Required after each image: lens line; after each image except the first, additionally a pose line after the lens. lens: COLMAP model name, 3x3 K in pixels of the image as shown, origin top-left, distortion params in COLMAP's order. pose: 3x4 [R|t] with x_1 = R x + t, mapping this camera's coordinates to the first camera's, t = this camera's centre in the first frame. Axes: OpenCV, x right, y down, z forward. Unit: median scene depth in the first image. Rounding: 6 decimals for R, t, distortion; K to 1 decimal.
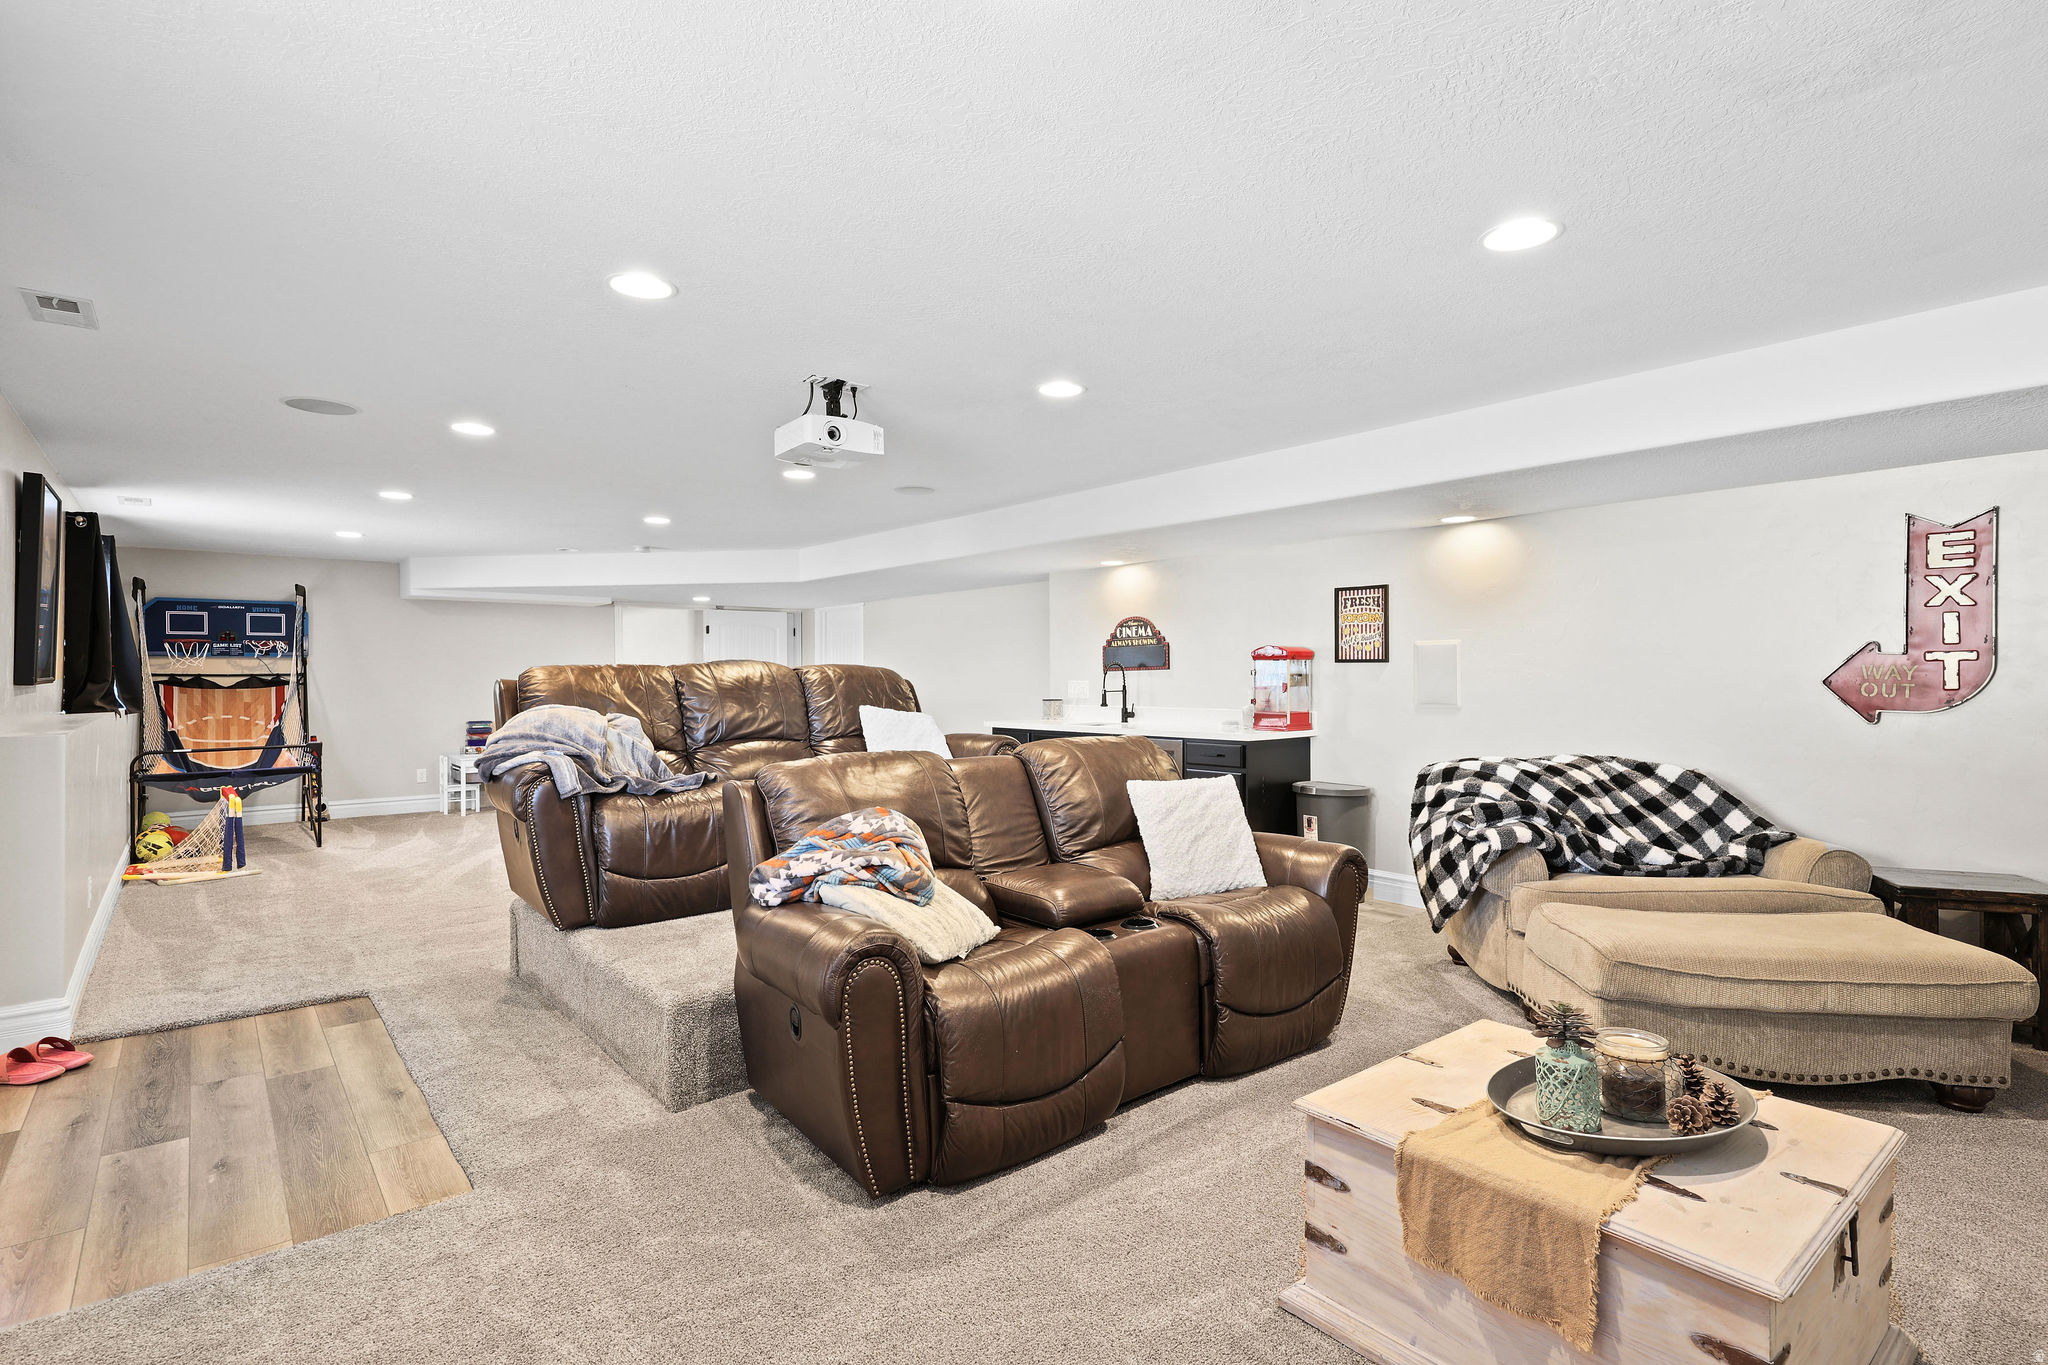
lens RADIAL K [[1020.7, 0, 1014.1], [0, 1020.7, 681.6], [0, 0, 1]] dist [0.007055, 0.000761]
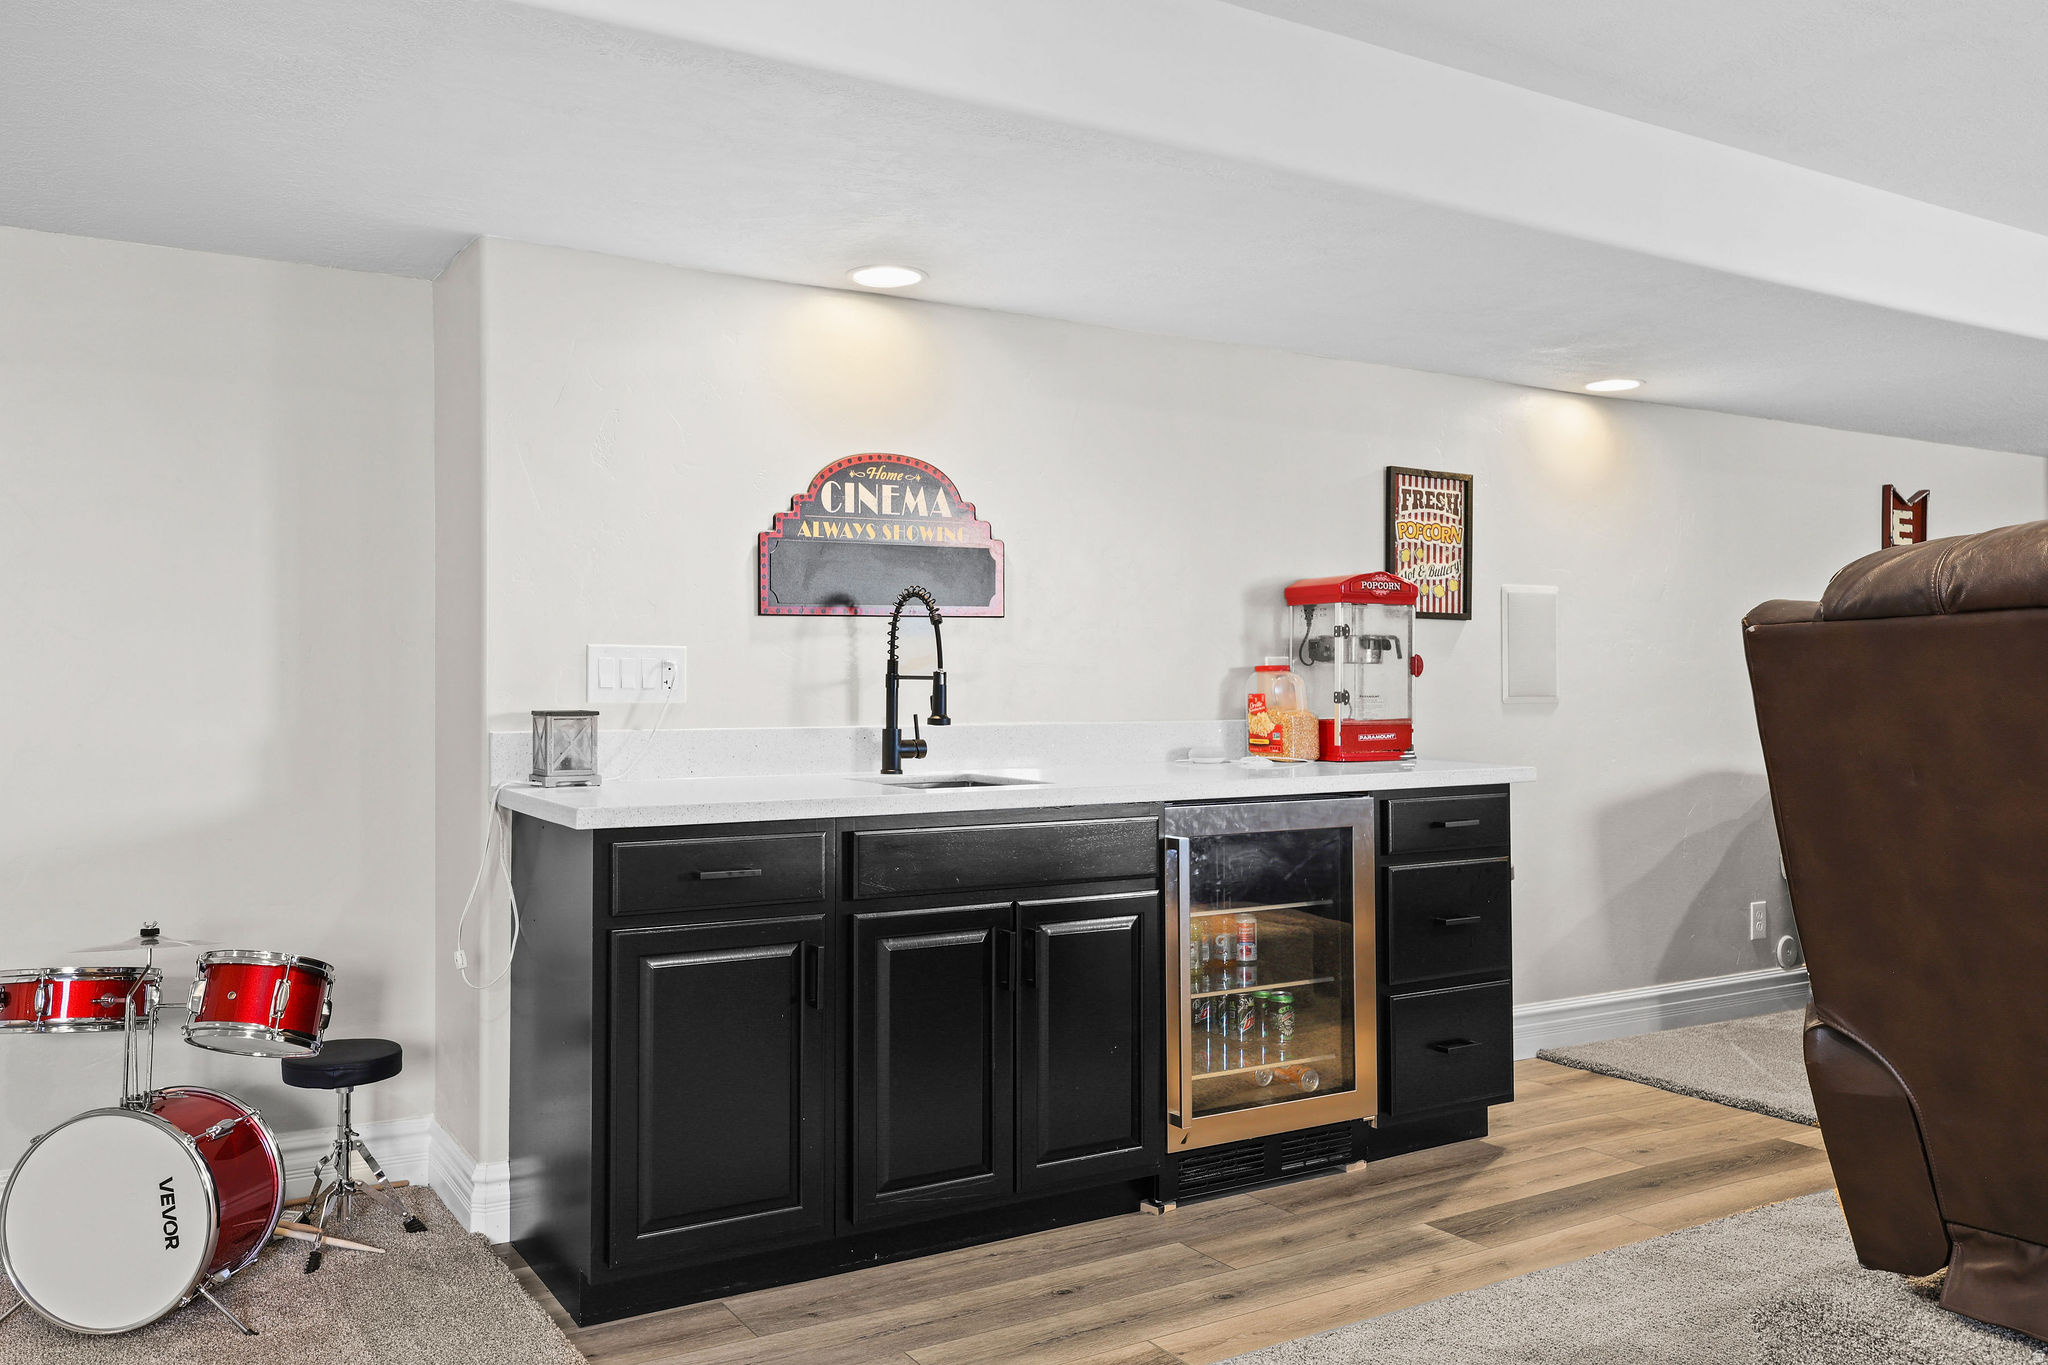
lens RADIAL K [[1599.2, 0, 1021.9], [0, 1599.2, 668.0], [0, 0, 1]] dist [-0.003620, 0.003389]
pose [[0.135861, 0.012941, 0.990643, -0.486336], [0.003139, 0.999904, -0.013492, 0.016324], [-0.990723, 0.004943, 0.135808, 1.095782]]
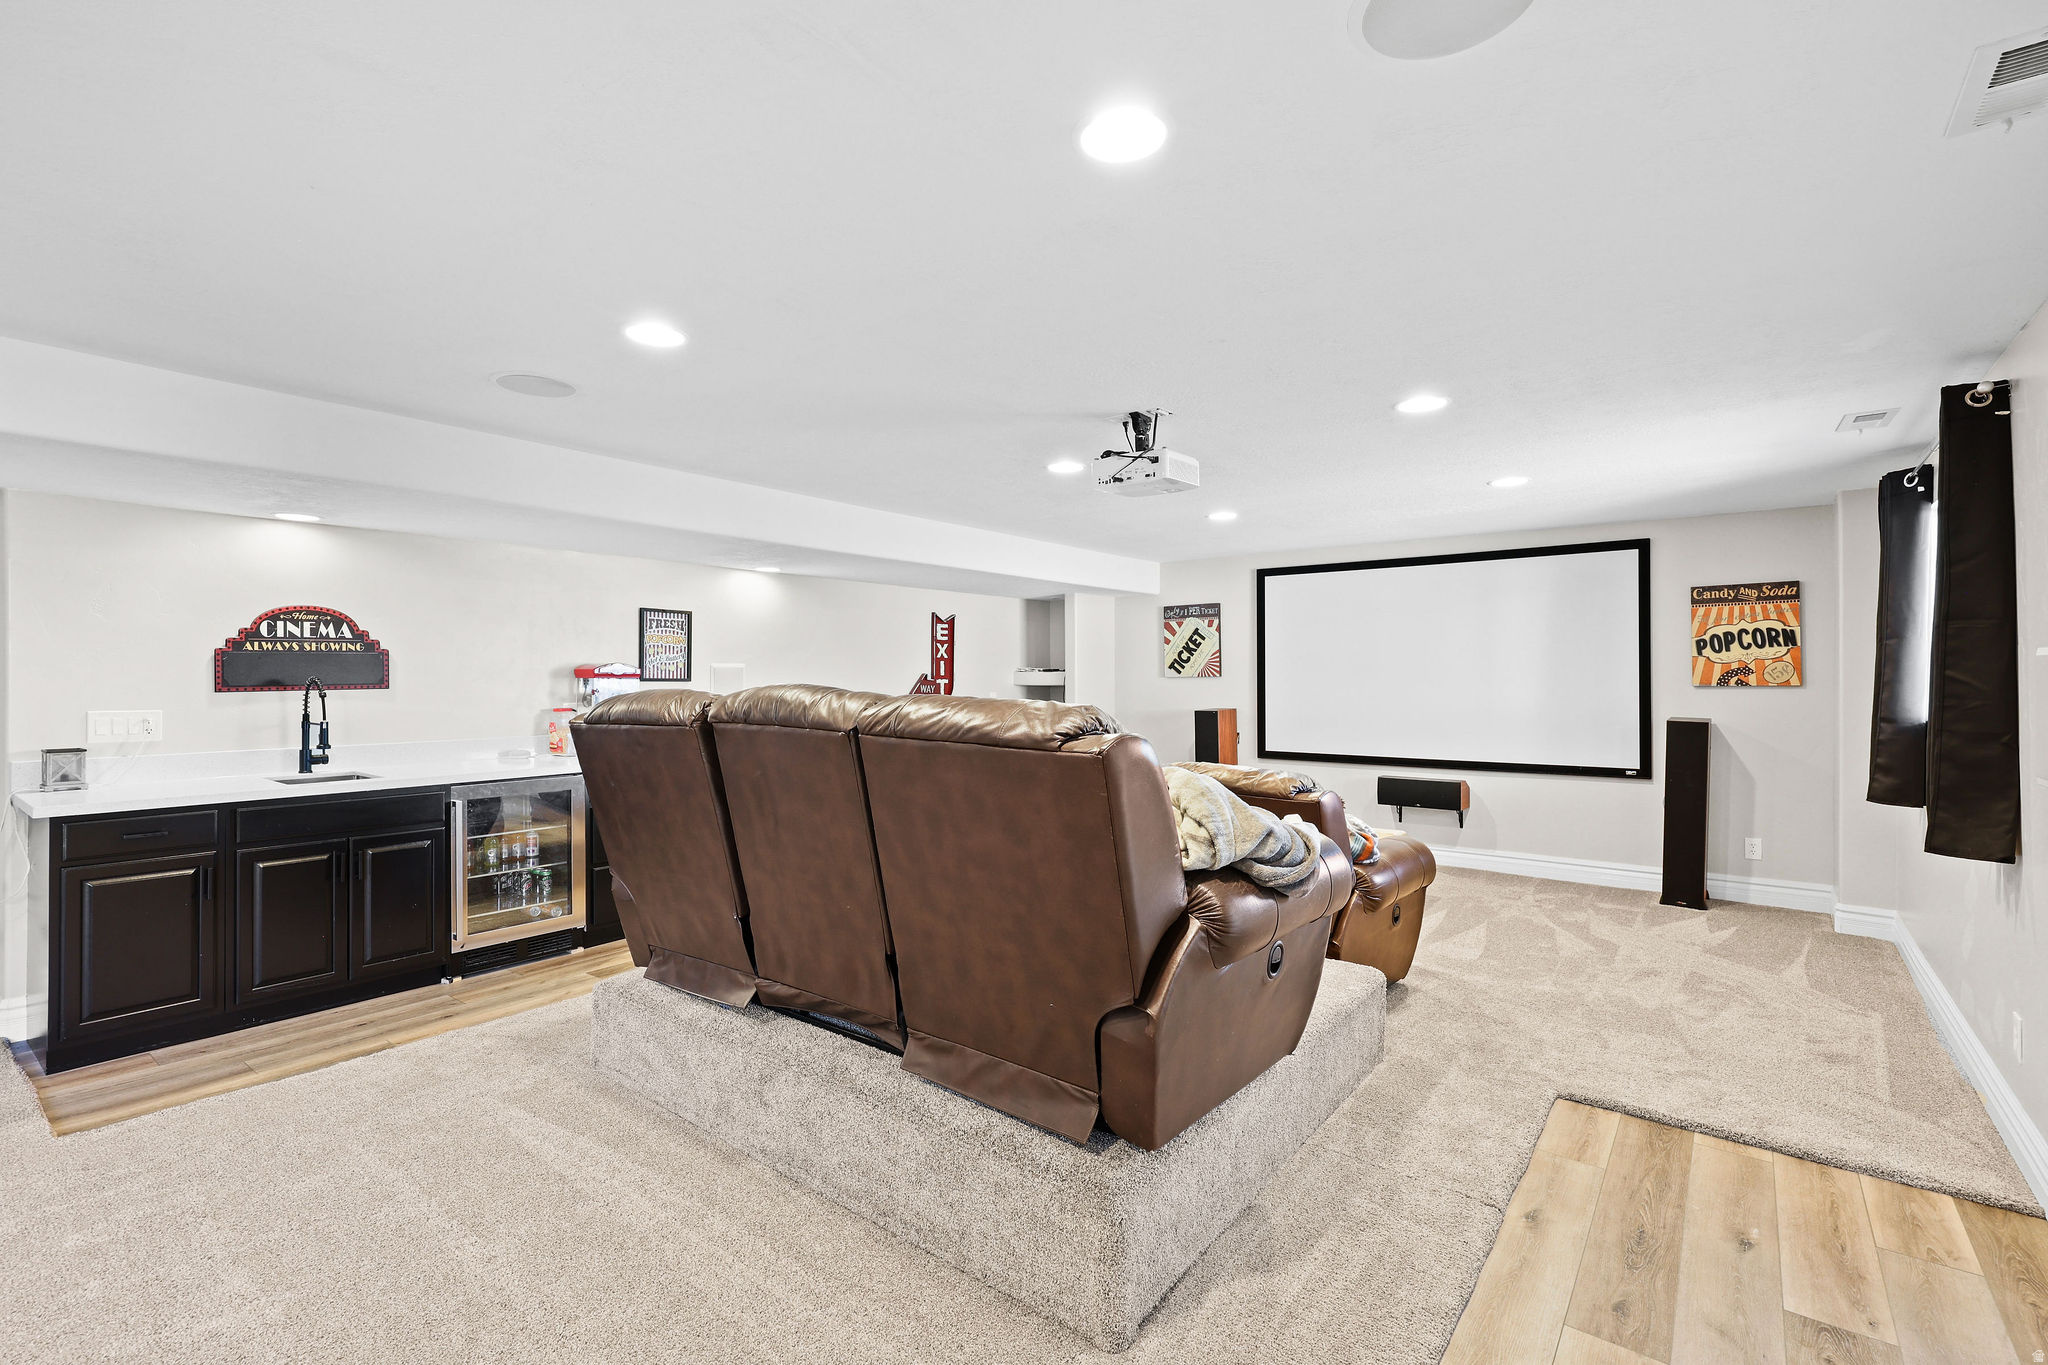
lens RADIAL K [[927.1, 0, 1020.9], [0, 927.1, 677.6], [0, 0, 1]] dist [-0.002180, 0.000674]
pose [[-0.227853, 0.002910, 0.973691, -0.679144], [0.004926, 0.999986, -0.001836, -0.019270], [-0.973683, 0.004378, -0.227864, 0.862381]]
